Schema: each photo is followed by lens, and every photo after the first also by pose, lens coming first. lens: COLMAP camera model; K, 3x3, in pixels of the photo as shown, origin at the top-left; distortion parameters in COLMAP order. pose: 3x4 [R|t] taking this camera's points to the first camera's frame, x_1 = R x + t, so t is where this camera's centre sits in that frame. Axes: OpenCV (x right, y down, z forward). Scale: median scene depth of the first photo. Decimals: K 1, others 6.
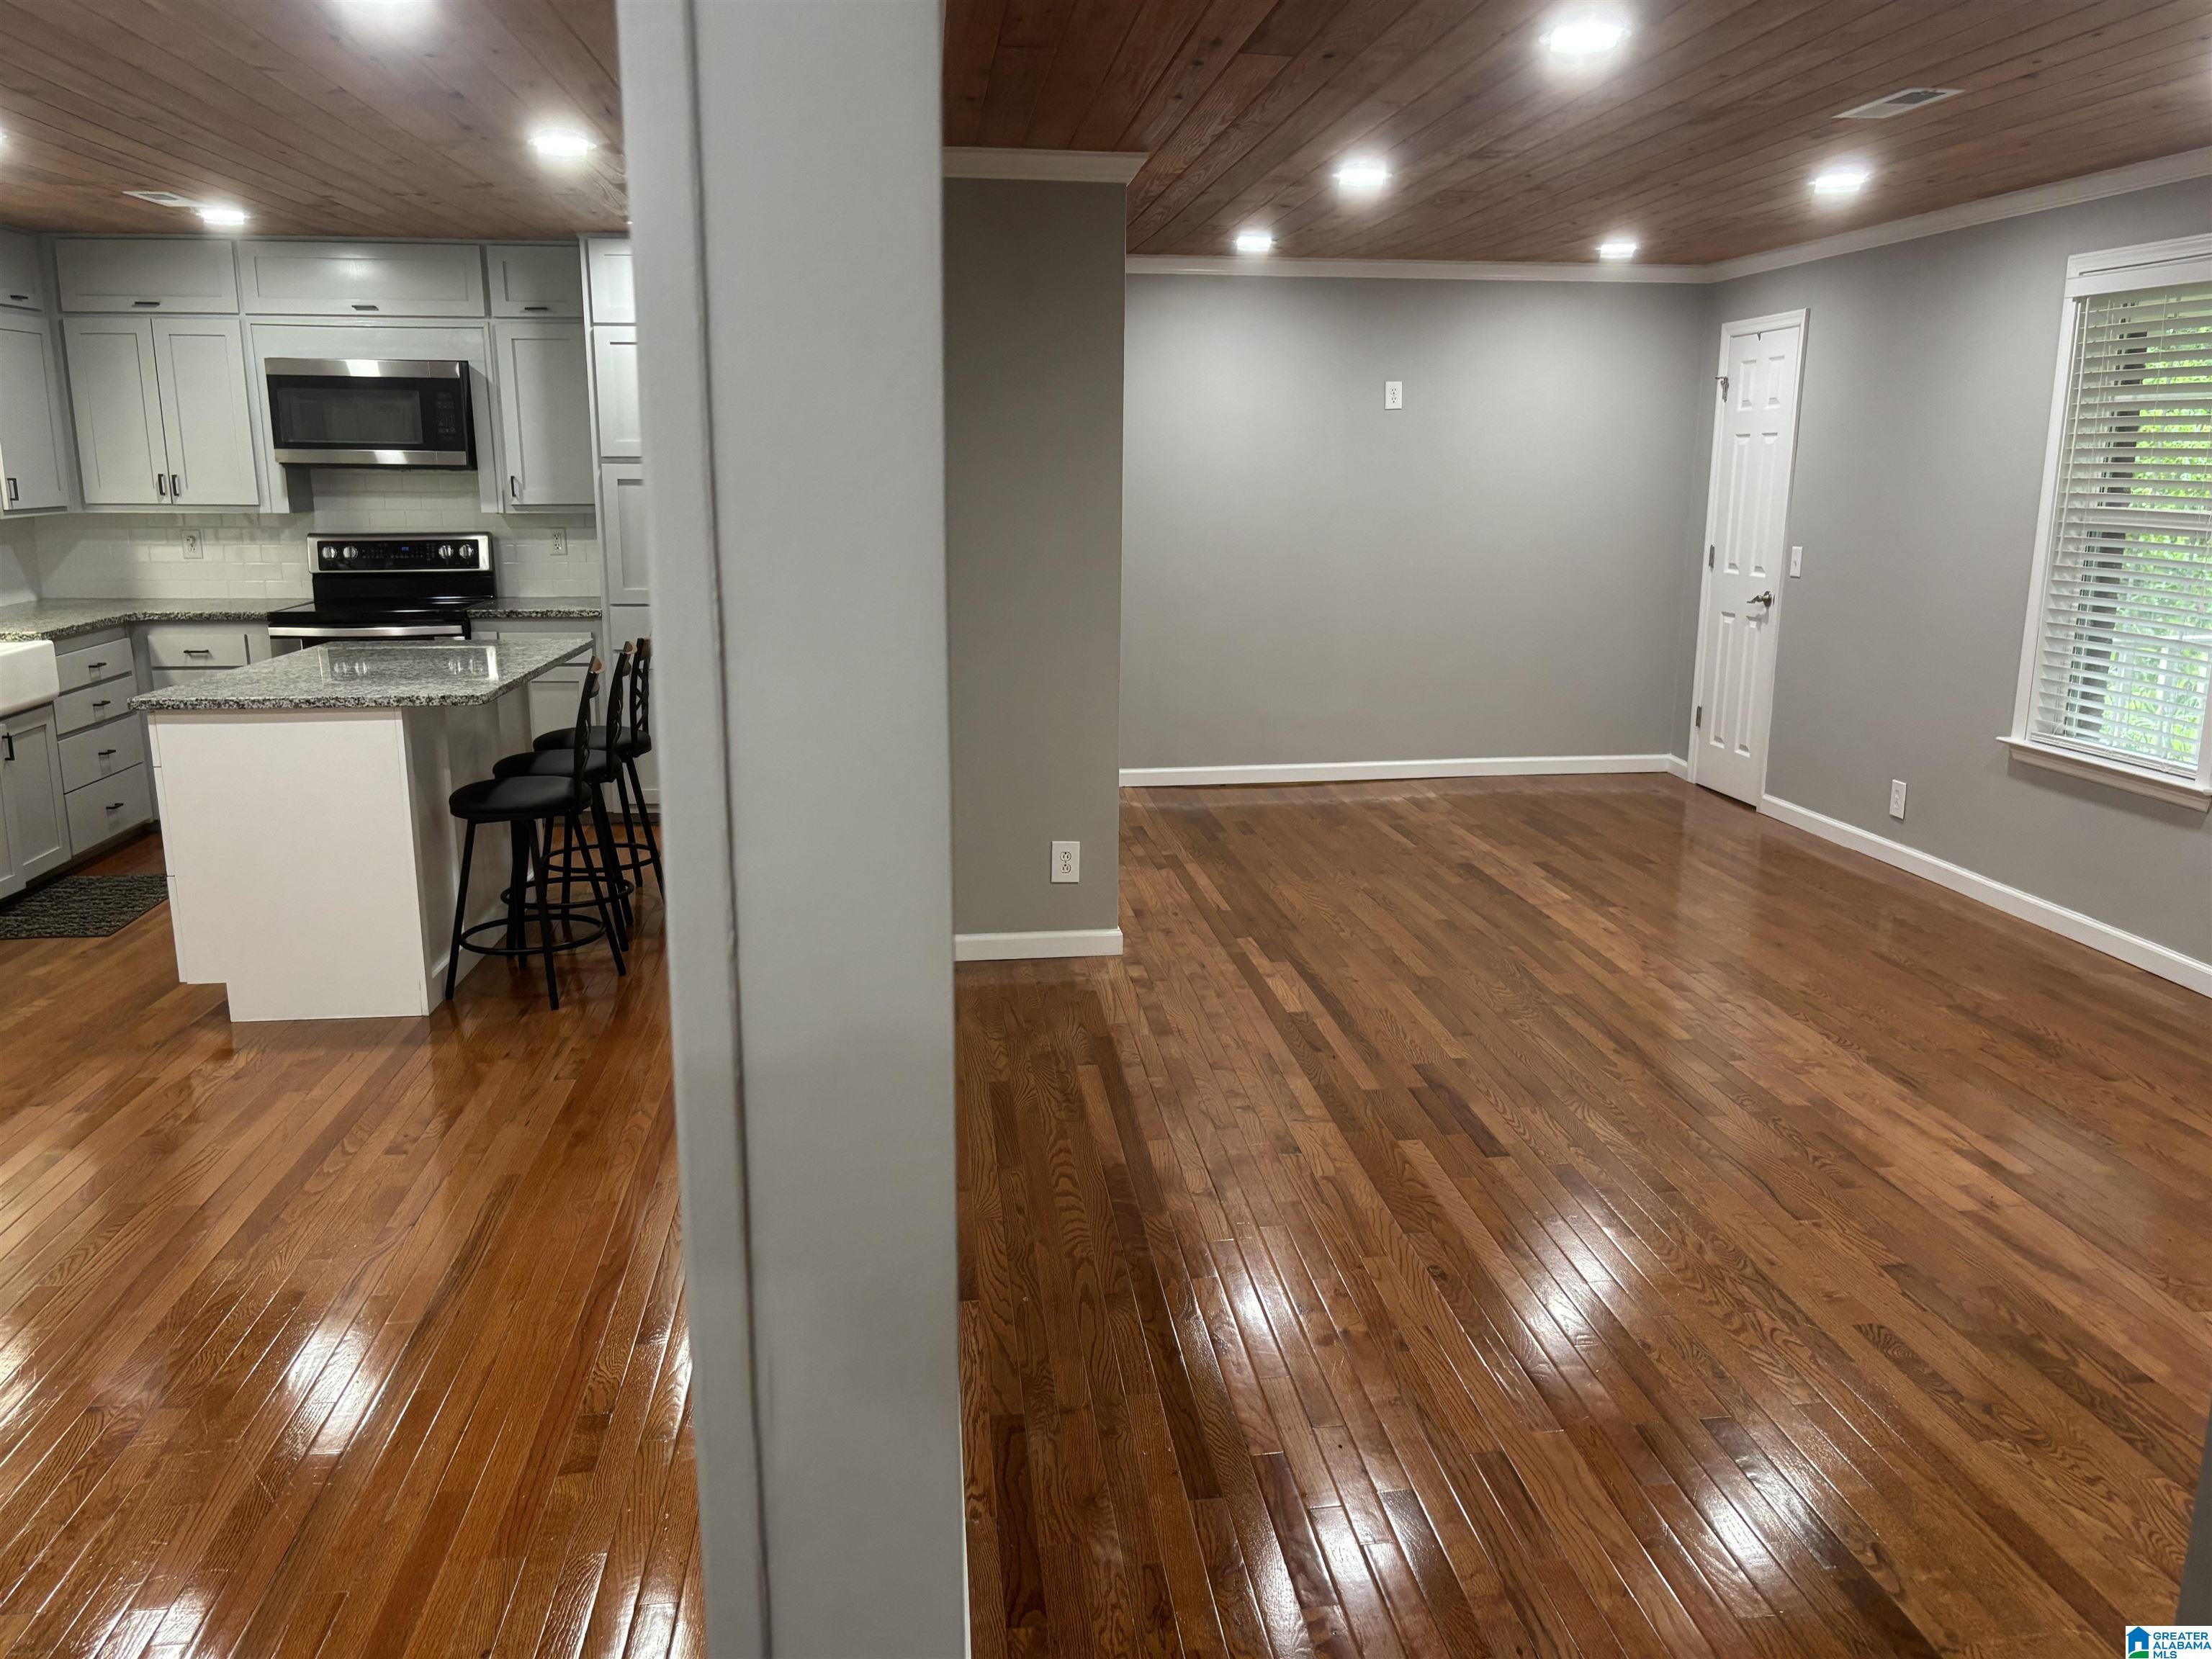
lens RADIAL K [[1714.5, 0, 1105.4], [0, 1714.5, 844.2], [0, 0, 1]] dist [0.020753, -0.012583]
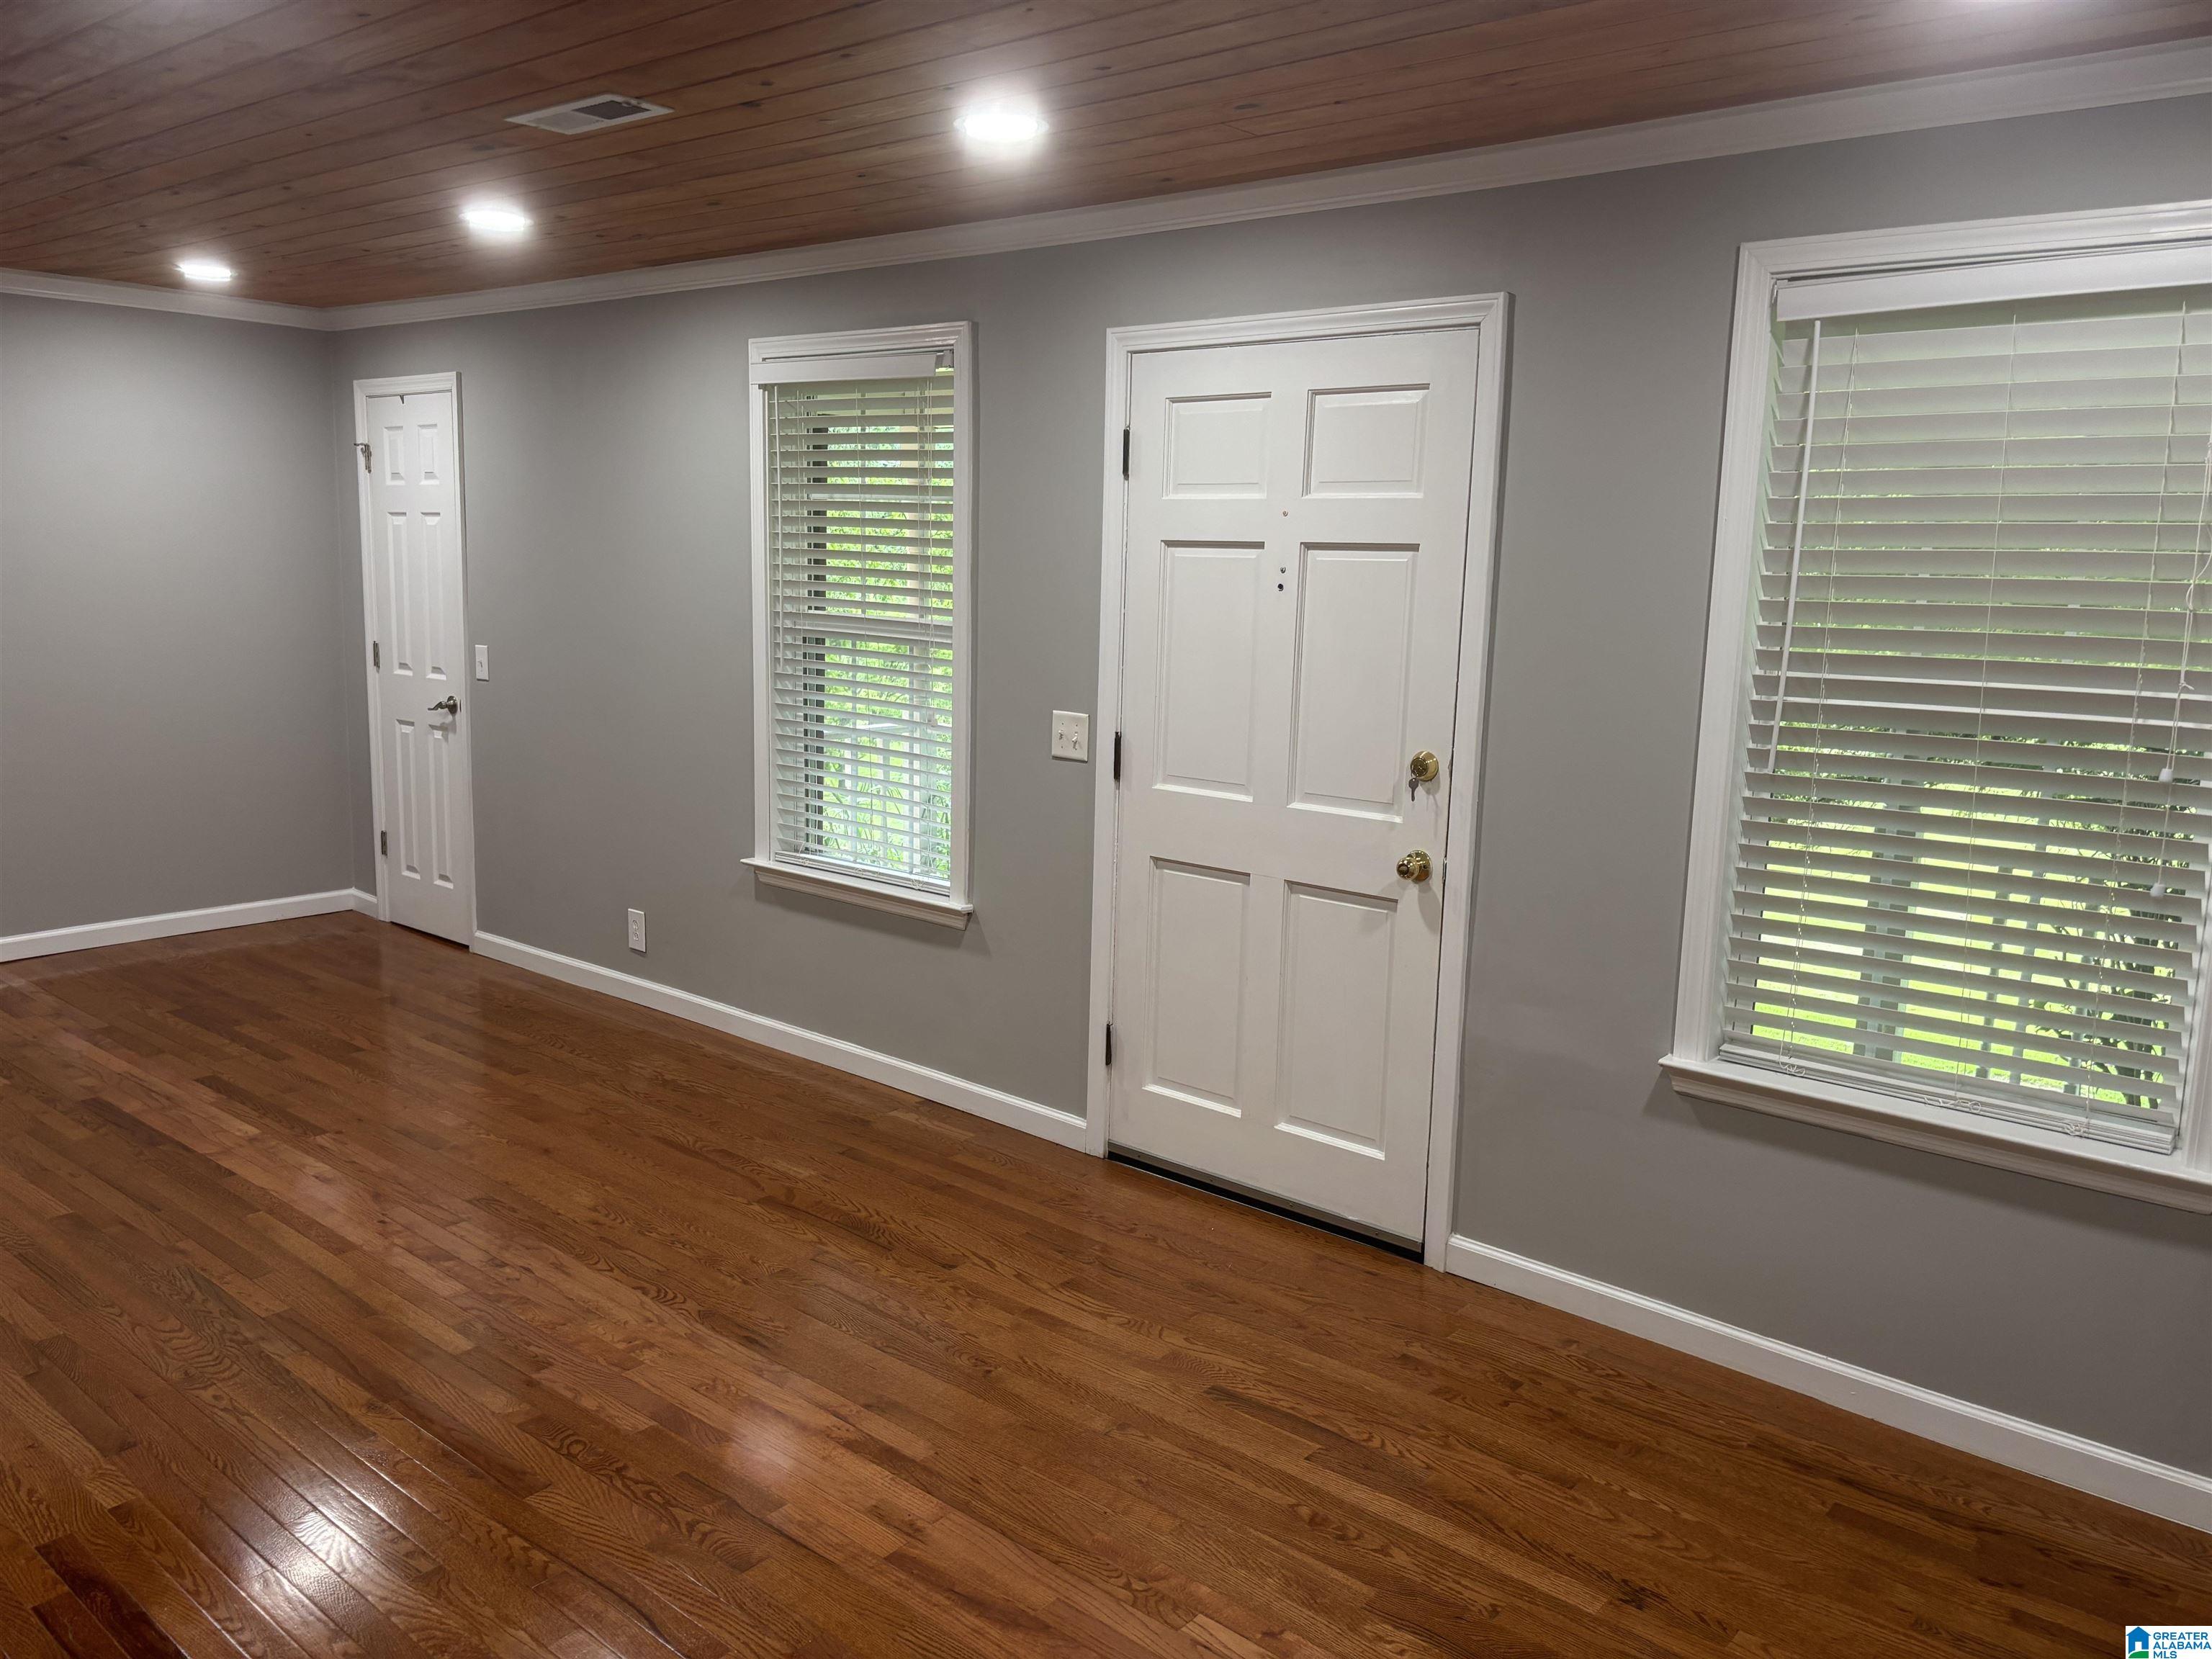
lens RADIAL K [[1681.0, 0, 1088.1], [0, 1681.0, 831.8], [0, 0, 1]] dist [0.053524, -0.054258]
pose [[0.731091, -0.097580, 0.675266, 0.057553], [0.124525, 0.992180, 0.008557, -0.067061], [-0.670820, 0.077831, 0.737524, 0.239292]]
